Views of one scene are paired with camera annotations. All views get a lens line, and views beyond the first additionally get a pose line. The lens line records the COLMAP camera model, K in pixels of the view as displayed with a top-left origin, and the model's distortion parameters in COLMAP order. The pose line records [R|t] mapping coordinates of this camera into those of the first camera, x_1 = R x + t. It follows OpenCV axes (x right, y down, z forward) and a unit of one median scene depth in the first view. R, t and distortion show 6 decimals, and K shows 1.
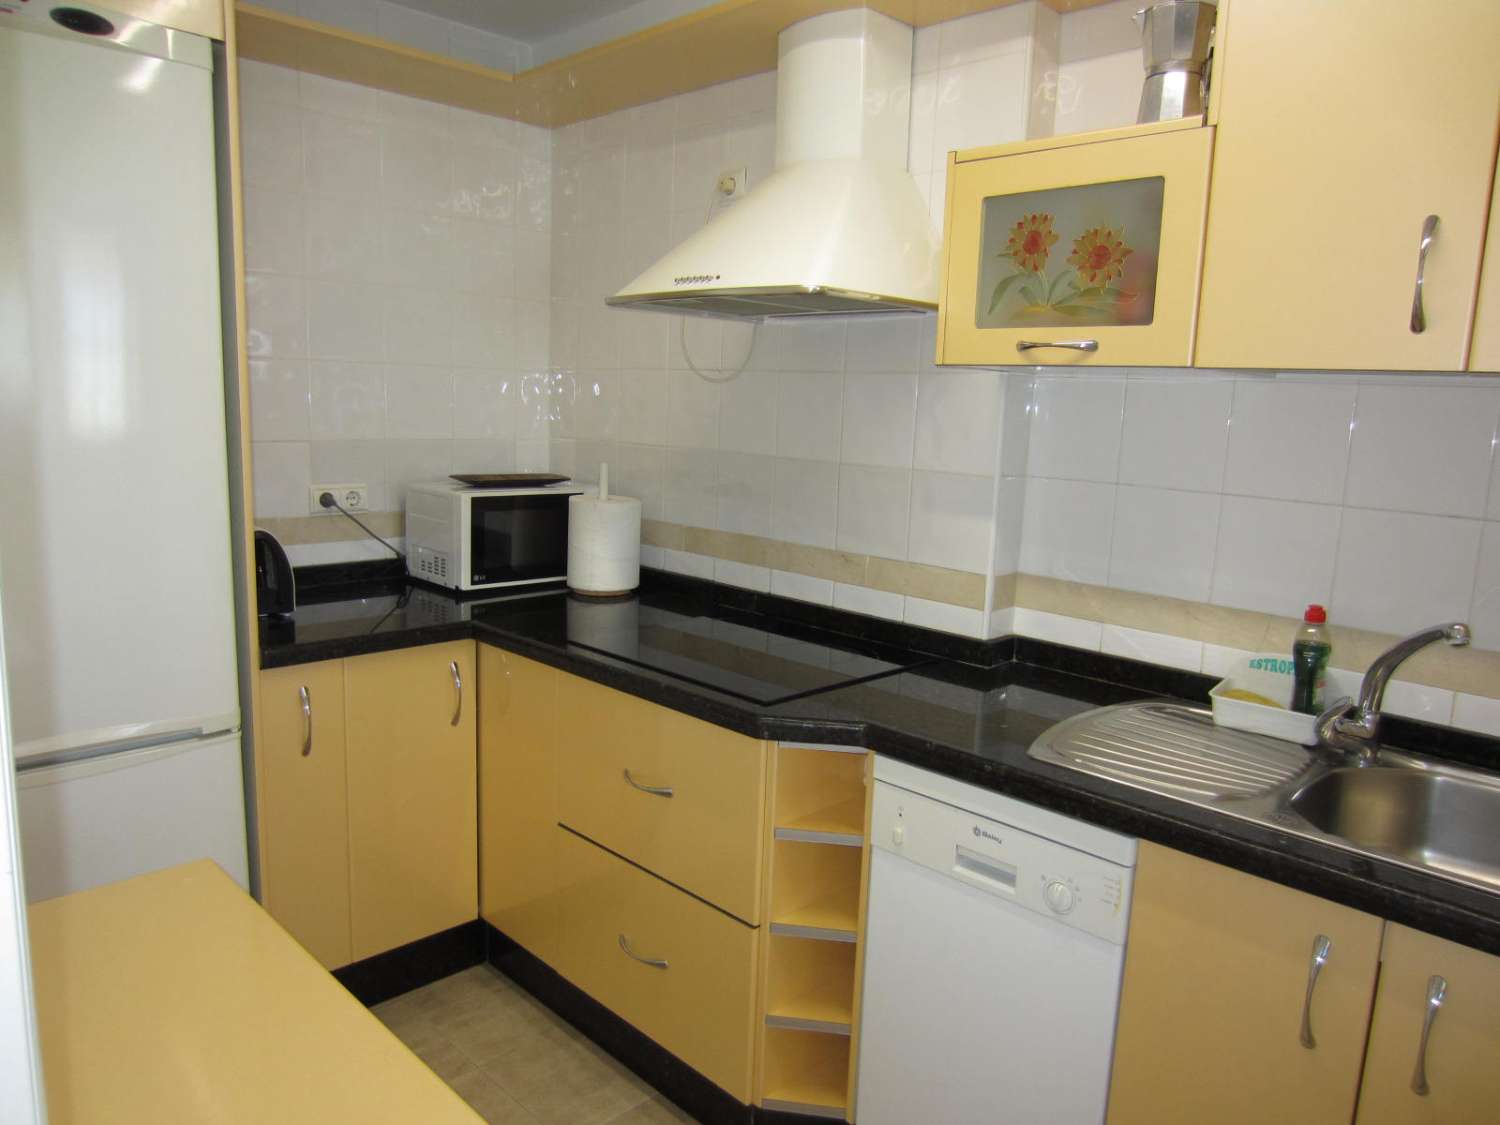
lens RADIAL K [[1039.1, 0, 749.9], [0, 1039.1, 560.1], [0, 0, 1]] dist [-0.050280, 0.020115]
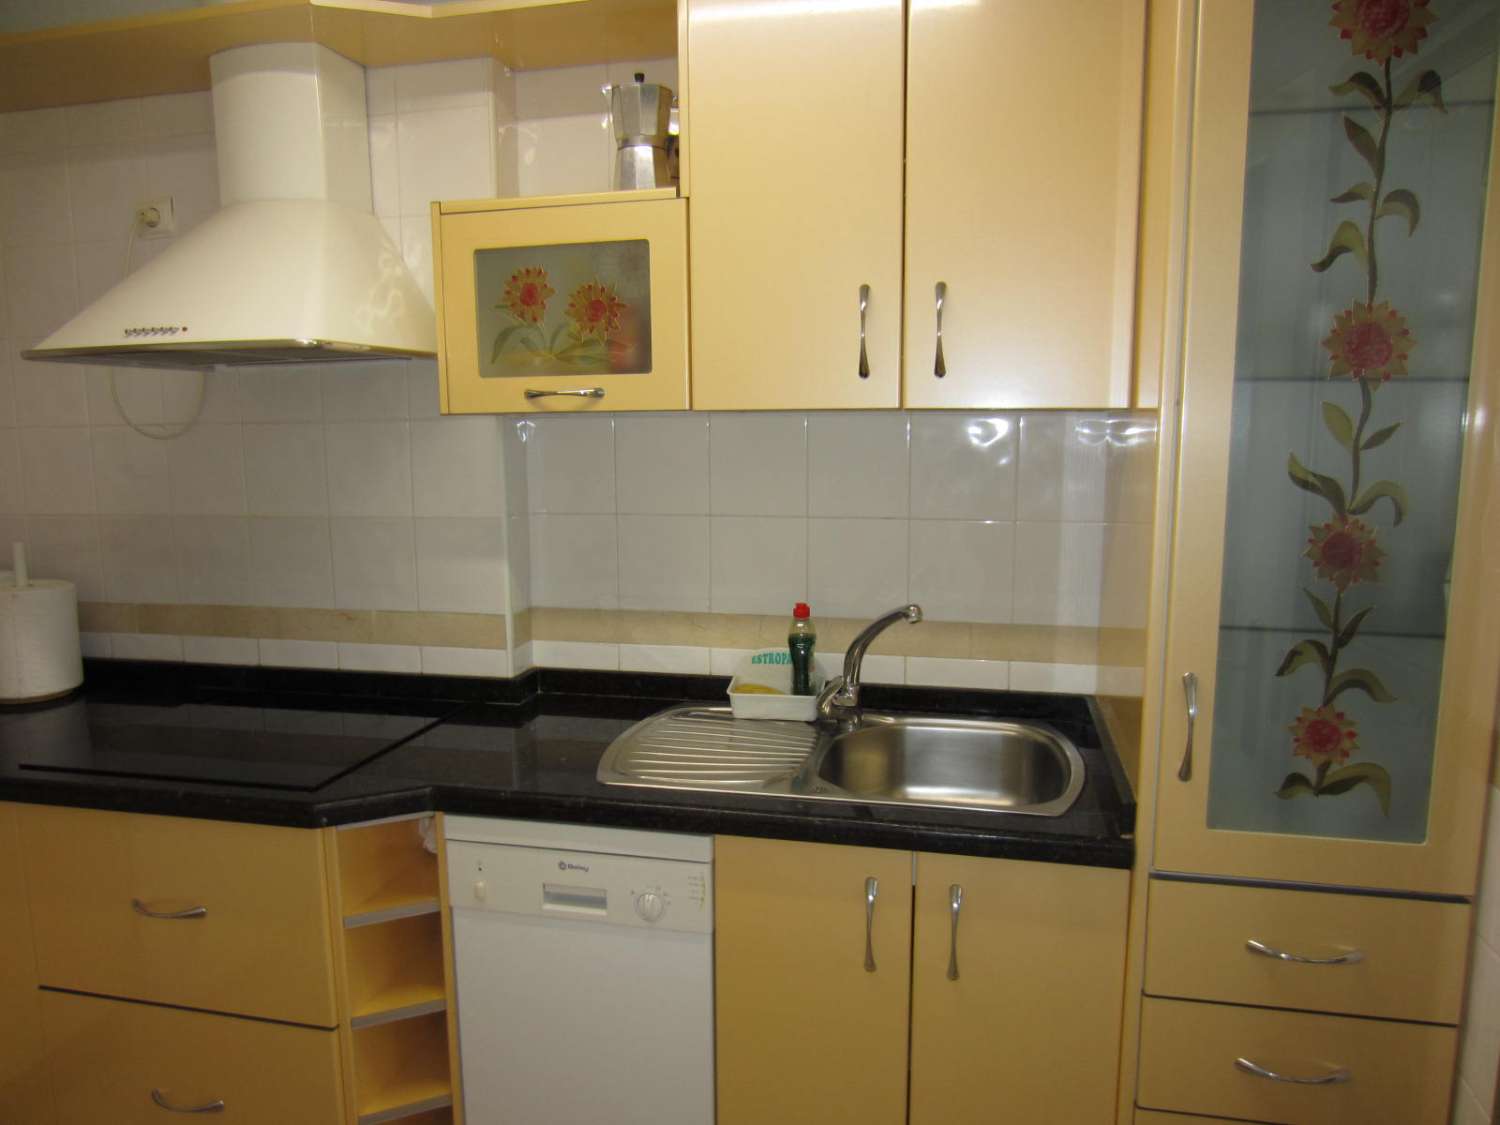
lens RADIAL K [[1039.1, 0, 749.9], [0, 1039.1, 560.1], [0, 0, 1]] dist [-0.050280, 0.020115]
pose [[0.848263, -0.116592, 0.516581, -0.106348], [0.125693, 0.991915, 0.017478, -0.031804], [-0.514443, 0.050105, 0.856060, 0.002380]]
